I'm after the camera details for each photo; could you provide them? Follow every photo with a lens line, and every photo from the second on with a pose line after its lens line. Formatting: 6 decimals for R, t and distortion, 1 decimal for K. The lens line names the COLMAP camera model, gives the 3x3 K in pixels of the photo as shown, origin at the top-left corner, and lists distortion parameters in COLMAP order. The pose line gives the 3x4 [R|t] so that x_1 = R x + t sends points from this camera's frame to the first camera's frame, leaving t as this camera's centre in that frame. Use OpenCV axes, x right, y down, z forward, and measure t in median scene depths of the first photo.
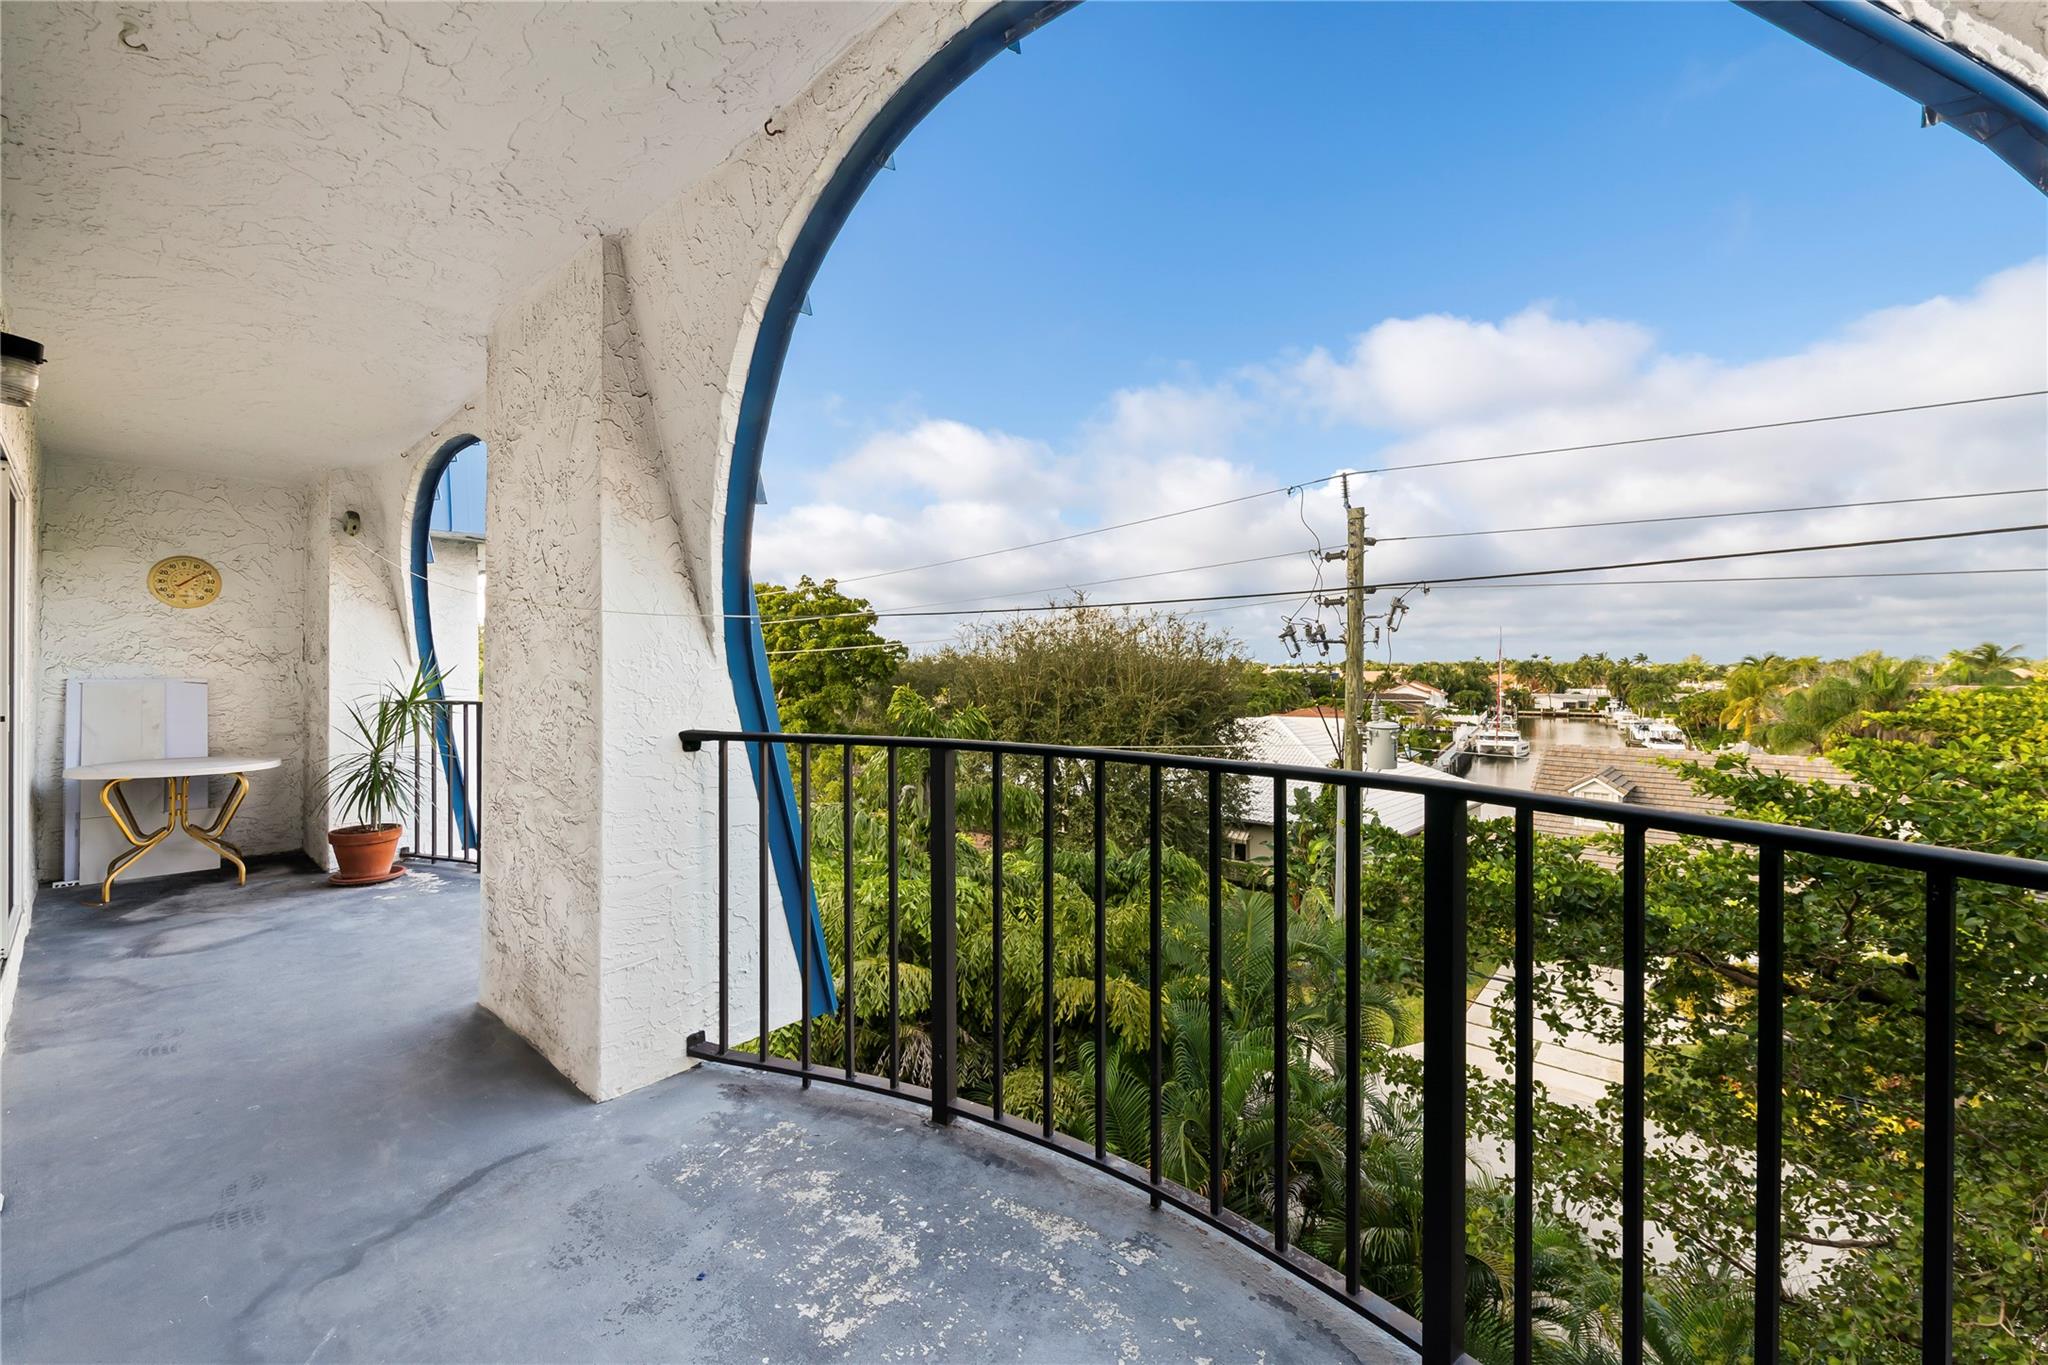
lens RADIAL K [[816.5, 0, 1029.8], [0, 816.5, 676.6], [0, 0, 1]] dist [-0.000813, -0.000444]
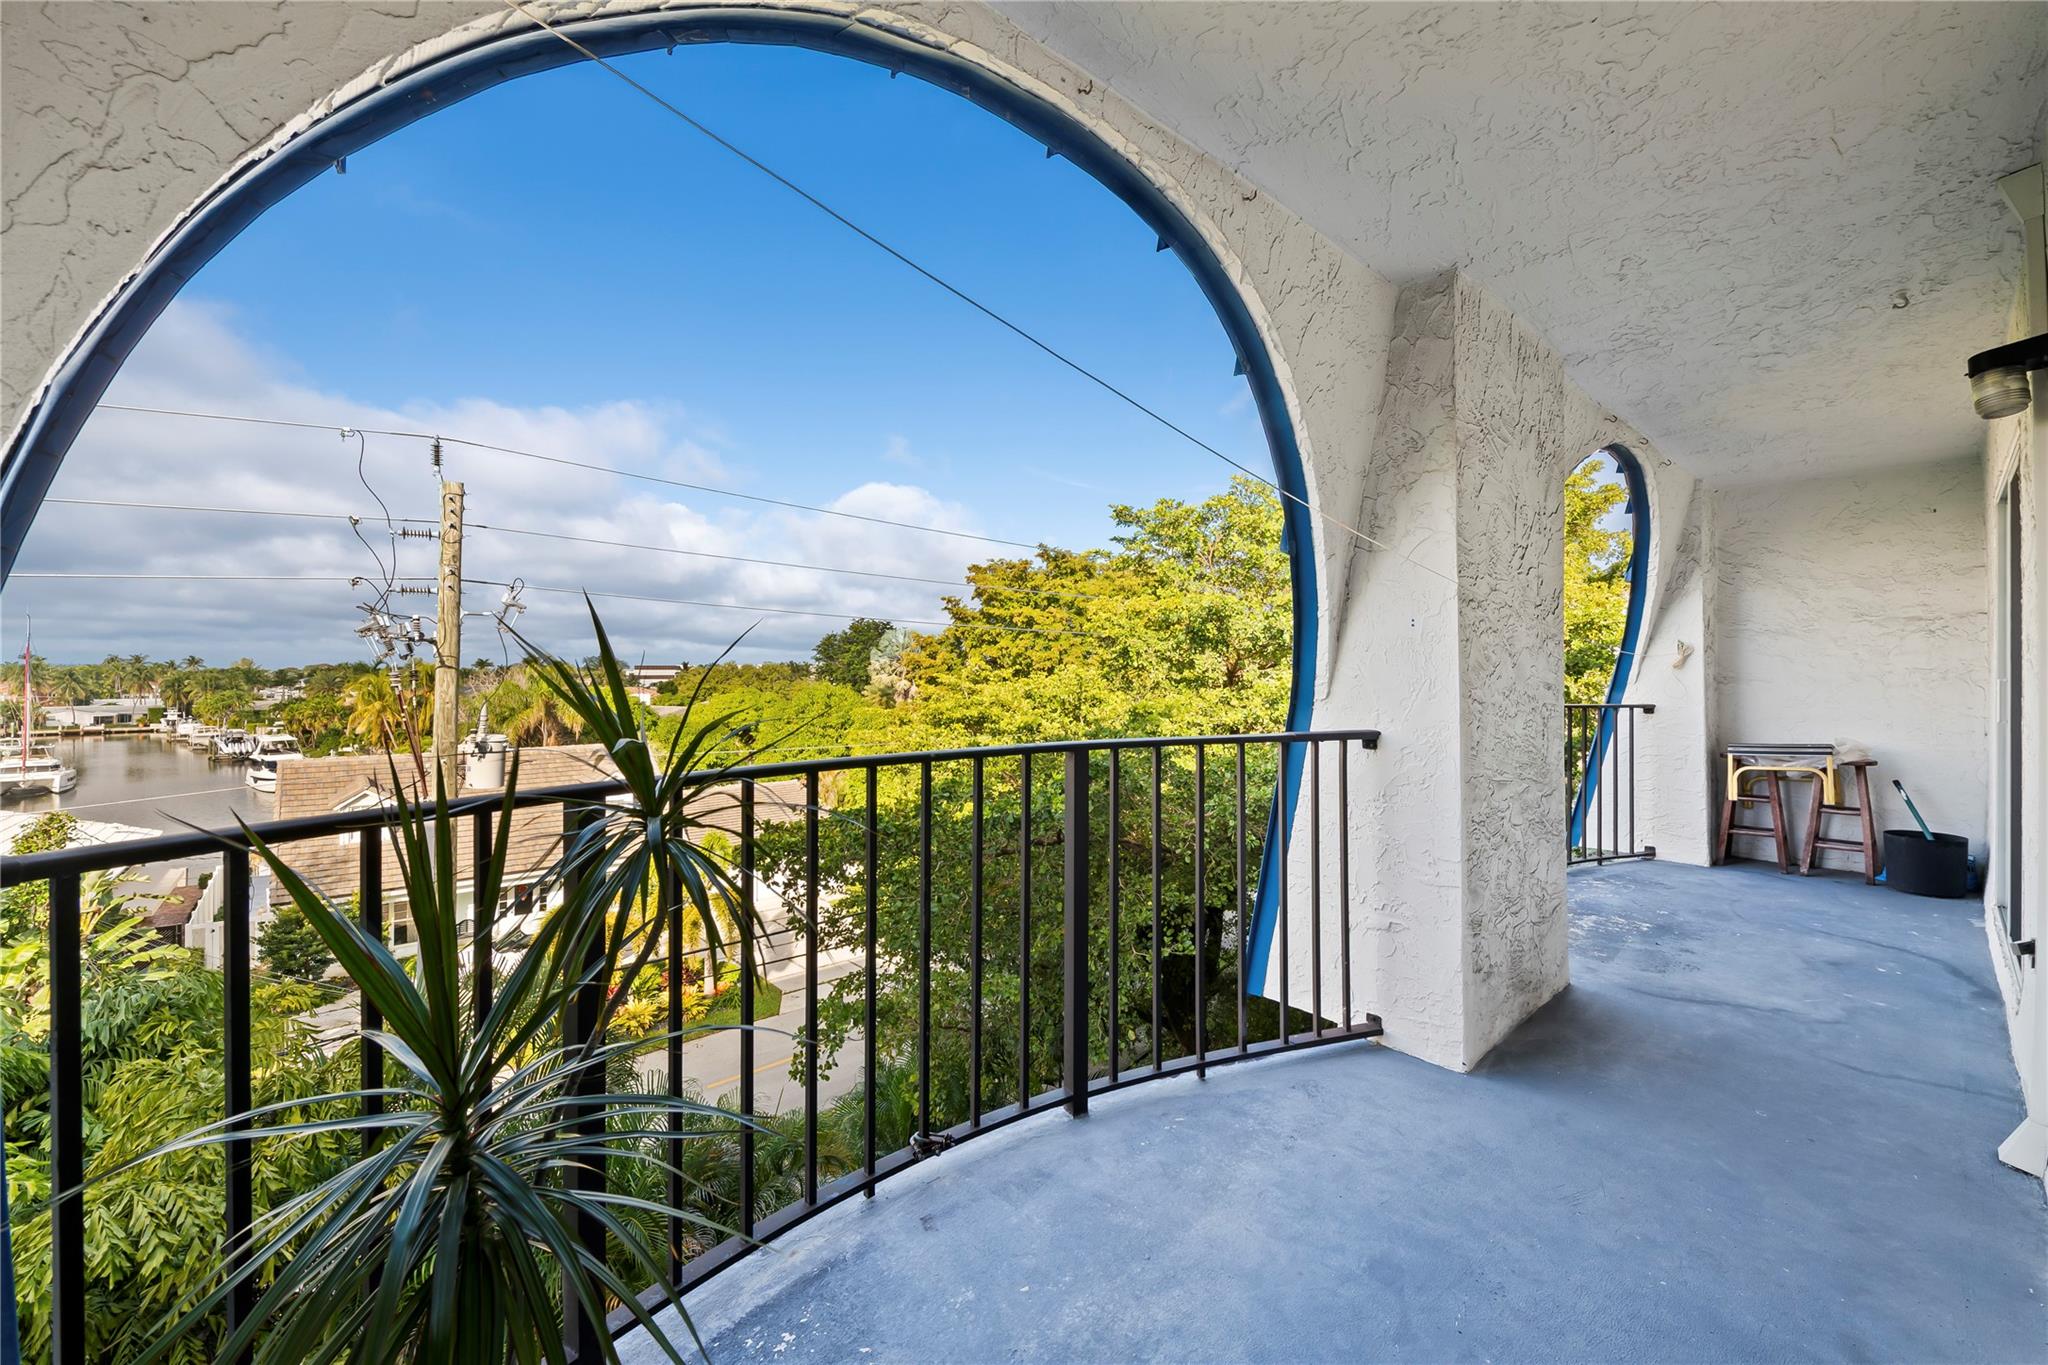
lens RADIAL K [[816.5, 0, 1029.8], [0, 816.5, 676.6], [0, 0, 1]] dist [-0.000813, -0.000444]
pose [[0.114784, -0.001144, 0.993390, -0.096224], [0.007645, 0.999971, 0.000268, -0.000529], [-0.993361, 0.007564, 0.114789, 0.083272]]
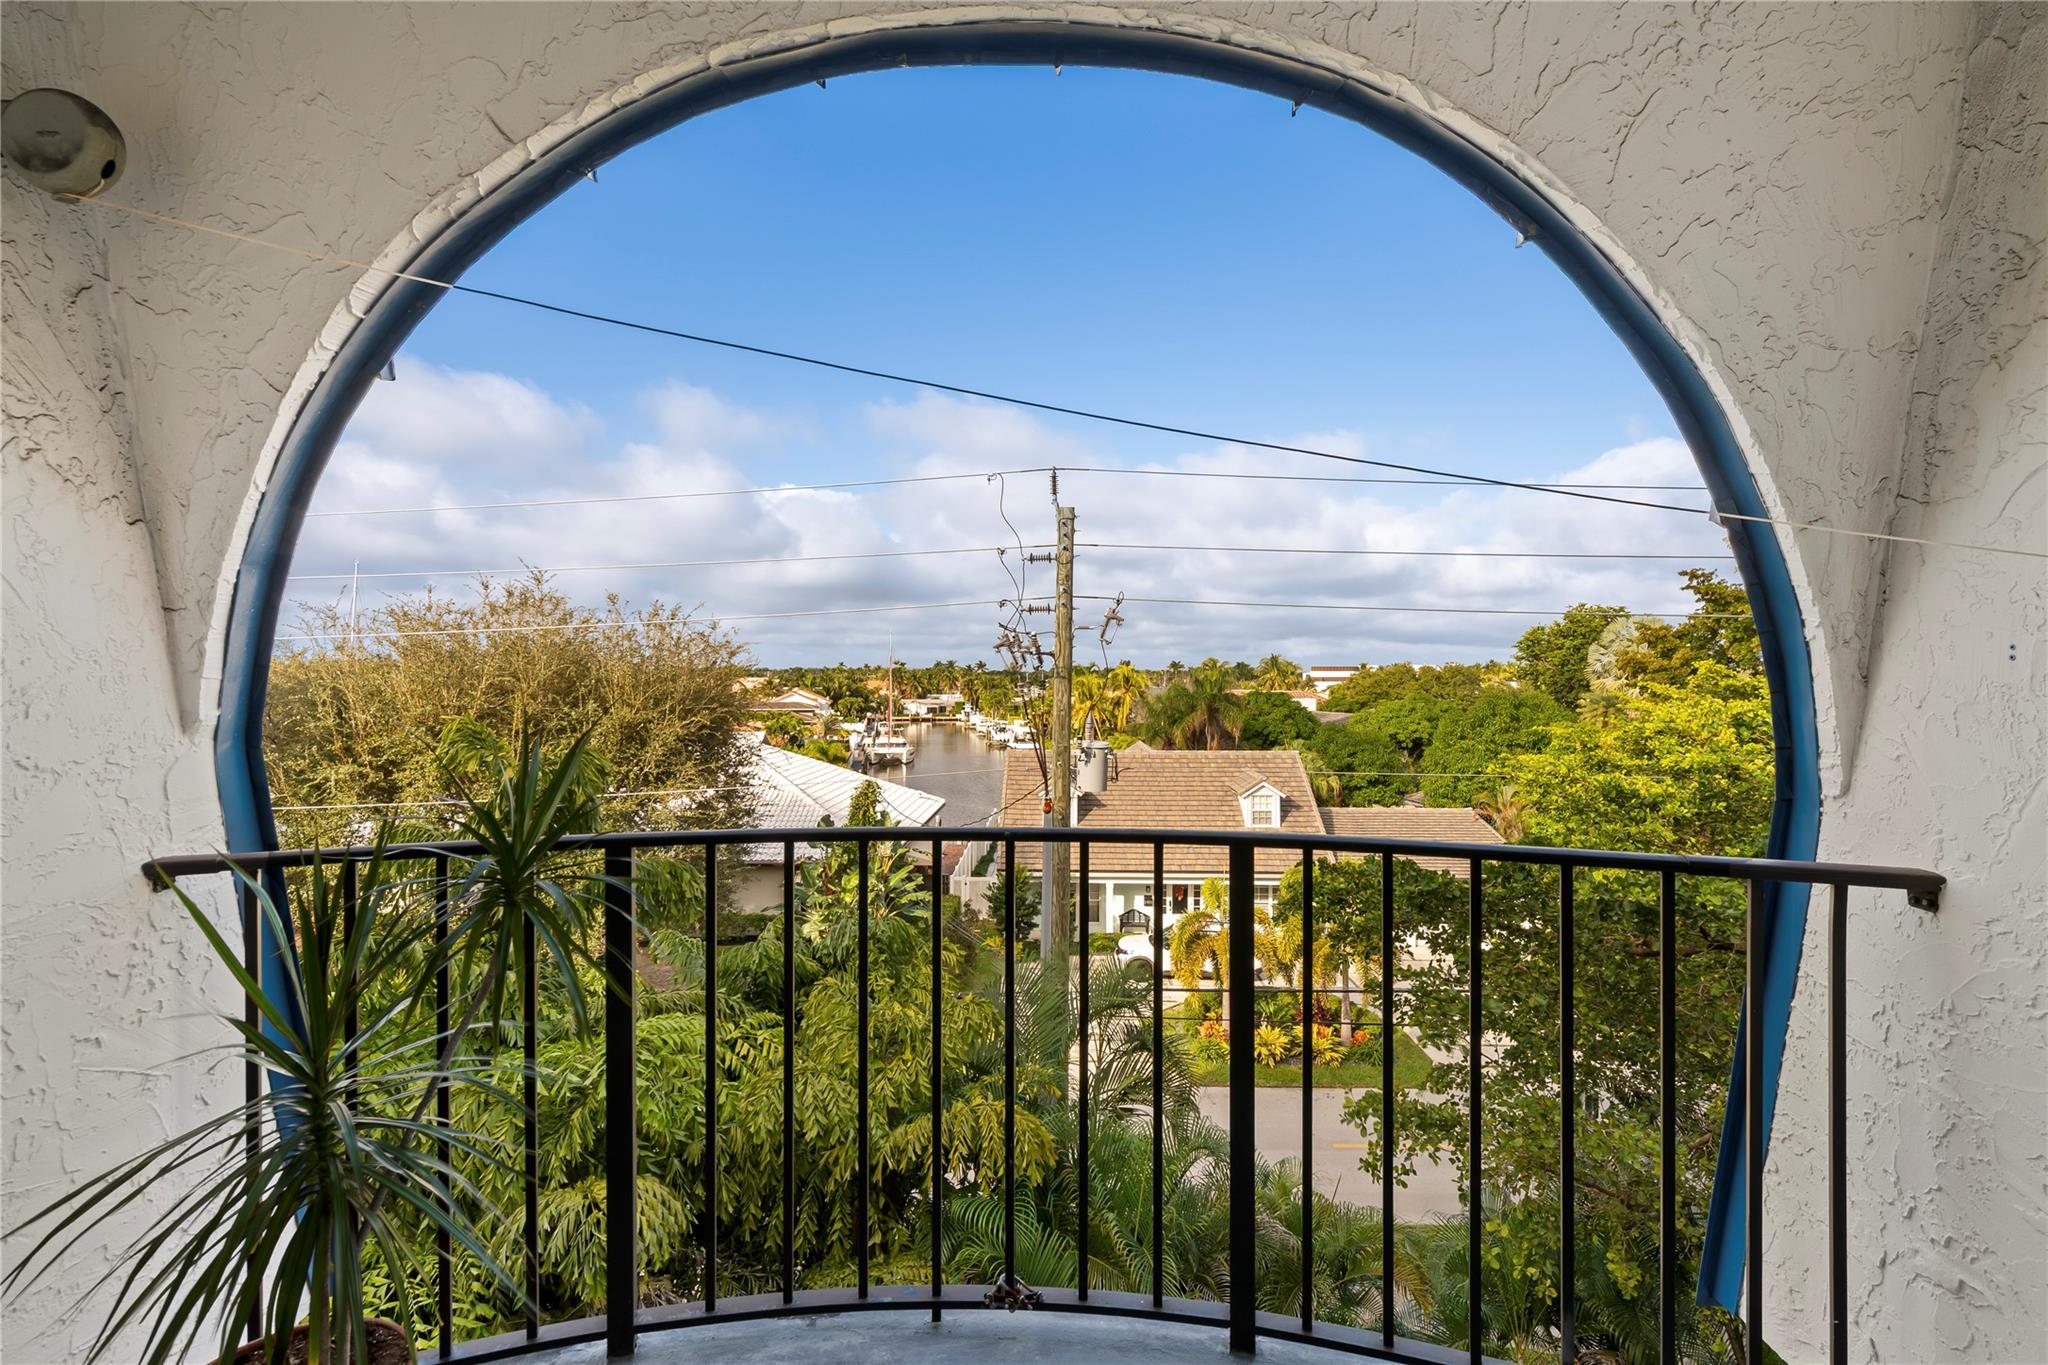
lens RADIAL K [[931.2, 0, 1031.6], [0, 931.2, 682.6], [0, 0, 1]] dist [0.019774, -0.009106]
pose [[0.759240, -0.002429, 0.650806, -0.080806], [0.002557, 0.999996, 0.000749, -0.003080], [-0.650806, 0.001096, 0.759244, 0.061708]]
